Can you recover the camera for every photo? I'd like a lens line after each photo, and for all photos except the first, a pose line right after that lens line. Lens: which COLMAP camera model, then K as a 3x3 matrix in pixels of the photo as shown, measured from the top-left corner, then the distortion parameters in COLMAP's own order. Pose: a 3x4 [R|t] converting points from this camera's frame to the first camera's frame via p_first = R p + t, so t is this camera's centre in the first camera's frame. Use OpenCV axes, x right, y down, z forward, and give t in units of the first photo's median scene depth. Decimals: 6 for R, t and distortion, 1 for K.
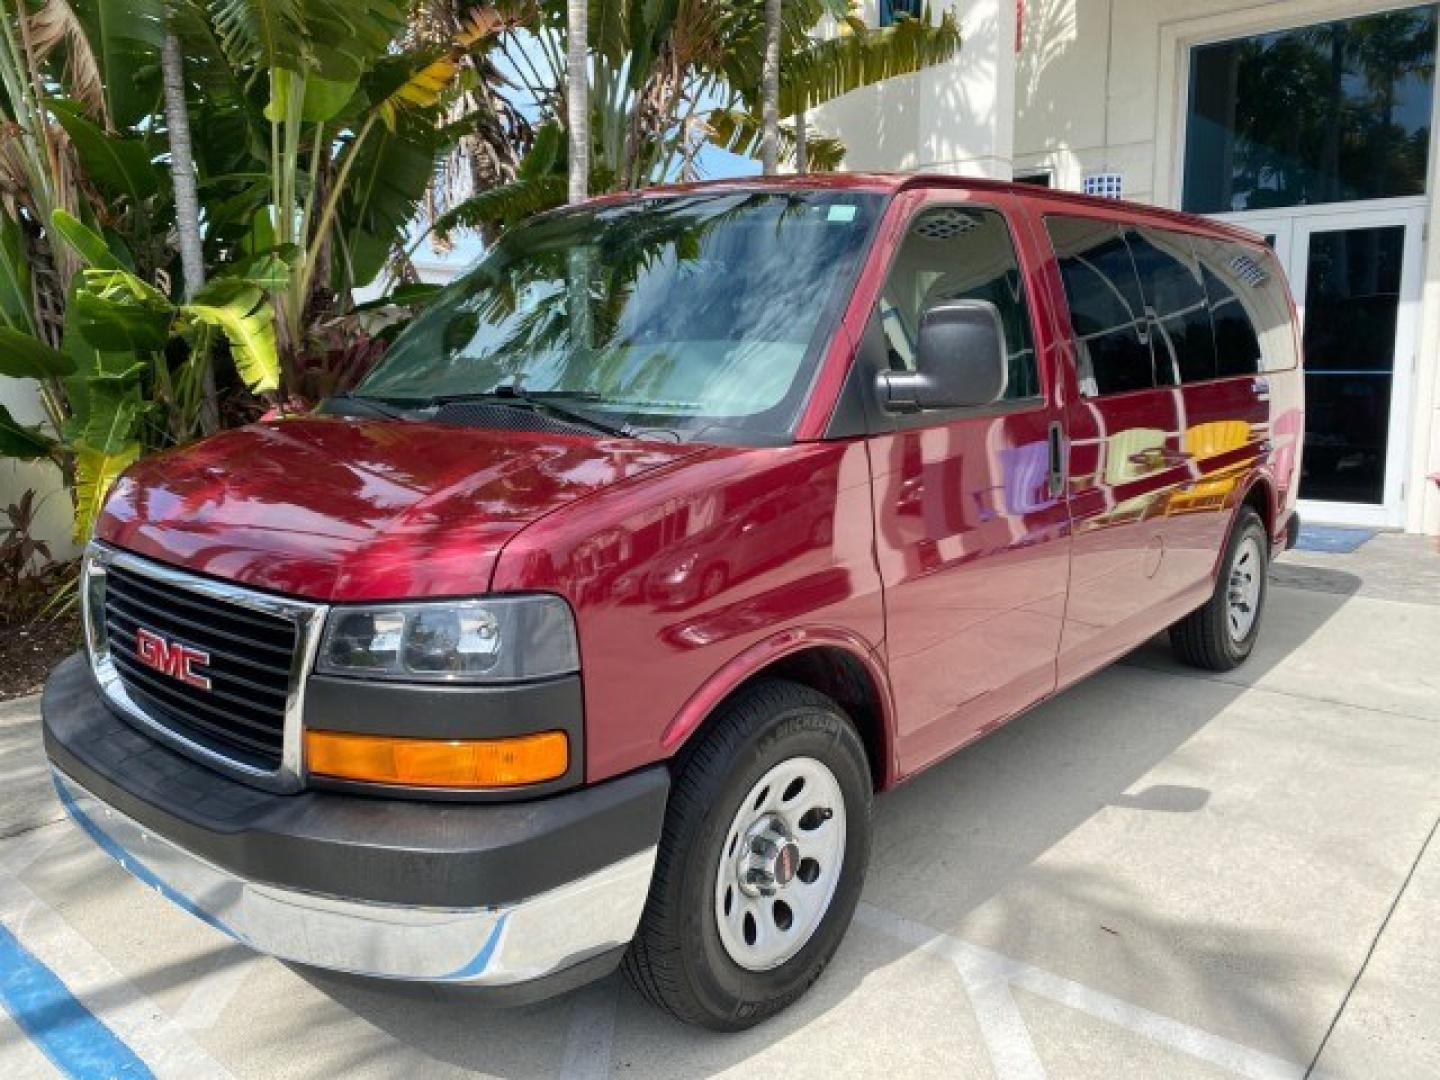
lens RADIAL K [[1115.7, 0, 726.6], [0, 1115.7, 530.0], [0, 0, 1]] dist [0.017162, -0.014633]
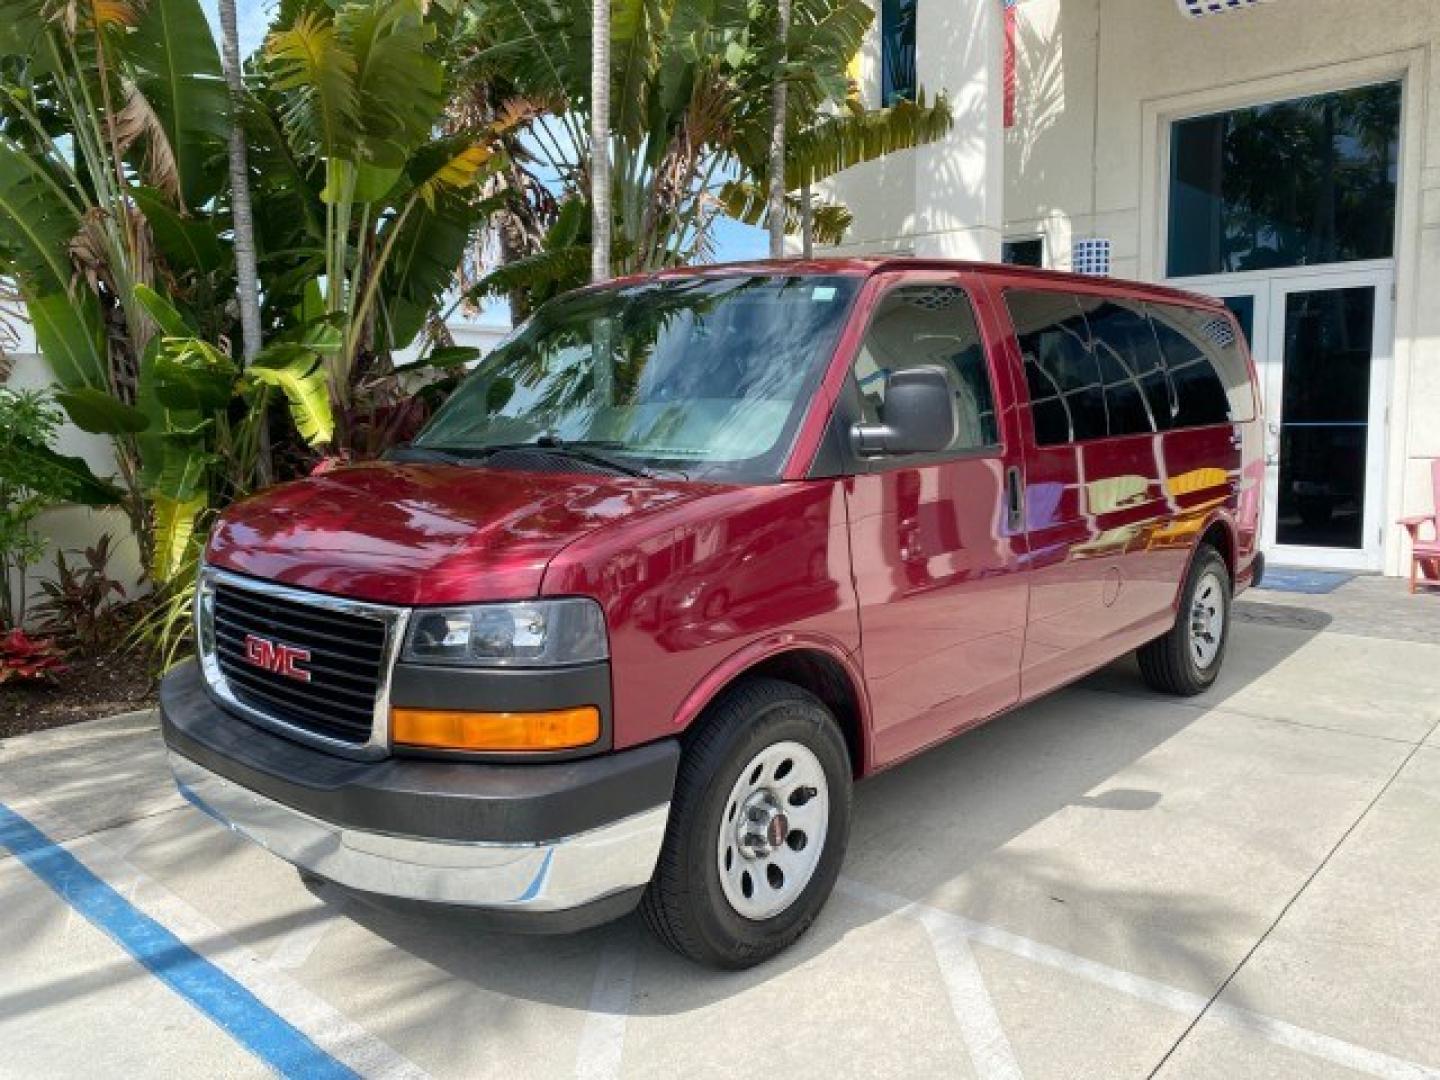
lens RADIAL K [[1115.7, 0, 718.8], [0, 1115.7, 533.2], [0, 0, 1]] dist [0.017162, -0.014633]
pose [[0.999773, -0.002246, -0.021182, 0.008565], [0.001282, 0.998967, -0.045421, 0.017360], [0.021263, 0.045383, 0.998743, -0.113878]]
